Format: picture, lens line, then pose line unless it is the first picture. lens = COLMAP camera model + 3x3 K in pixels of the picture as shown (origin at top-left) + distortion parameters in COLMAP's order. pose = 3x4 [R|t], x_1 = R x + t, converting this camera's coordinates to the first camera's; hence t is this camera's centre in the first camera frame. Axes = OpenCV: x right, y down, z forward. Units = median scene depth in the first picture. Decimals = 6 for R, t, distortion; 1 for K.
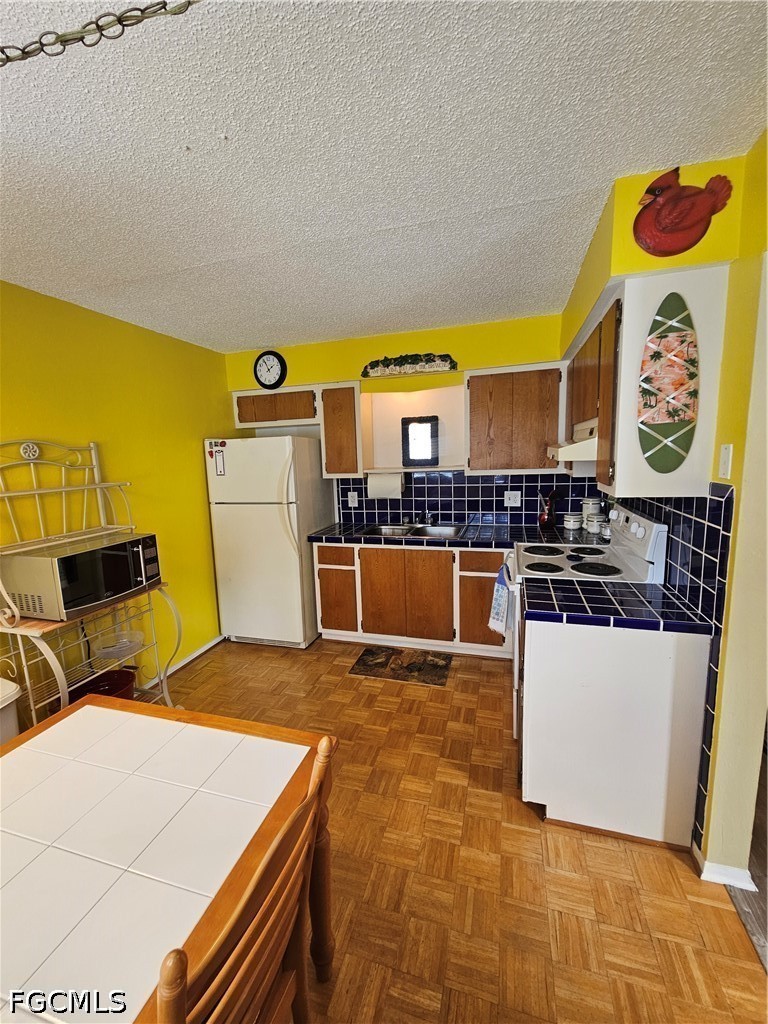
lens RADIAL K [[419.7, 0, 380.6], [0, 419.7, 513.8], [0, 0, 1]] dist [0.004846, -0.002407]
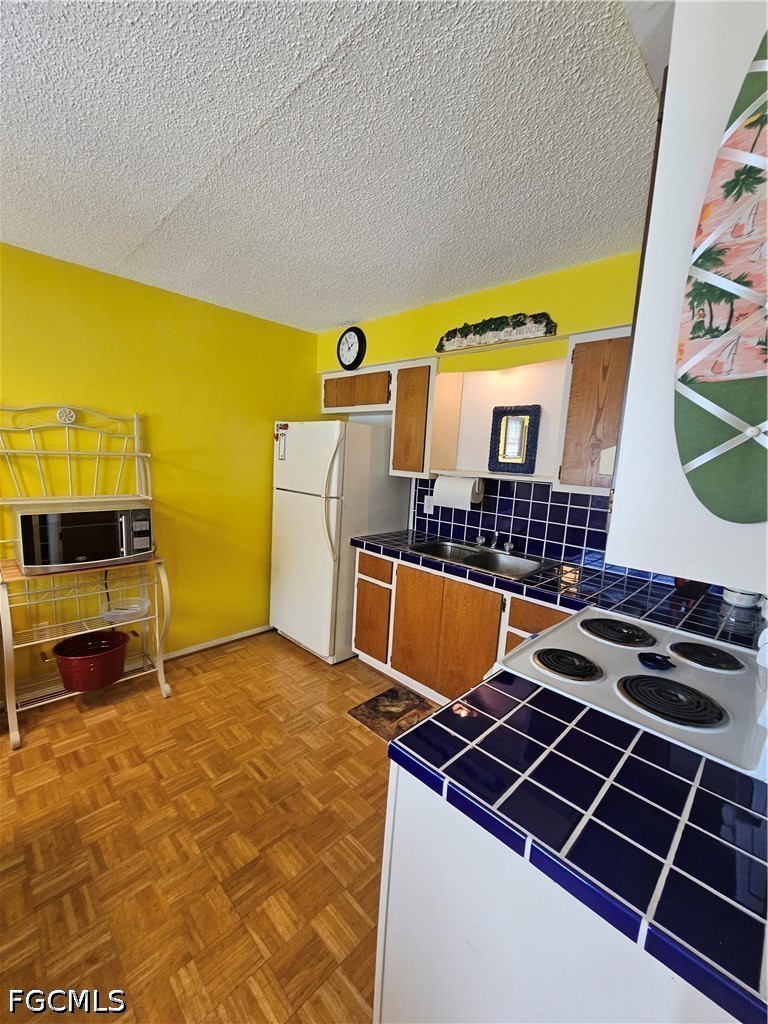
lens RADIAL K [[419.7, 0, 384.9], [0, 419.7, 515.2], [0, 0, 1]] dist [0.004846, -0.002407]
pose [[0.879659, 0.146358, -0.452526, 0.280462], [-0.147316, 0.988527, 0.033348, -0.034357], [0.452215, 0.037329, 0.891127, 0.269203]]
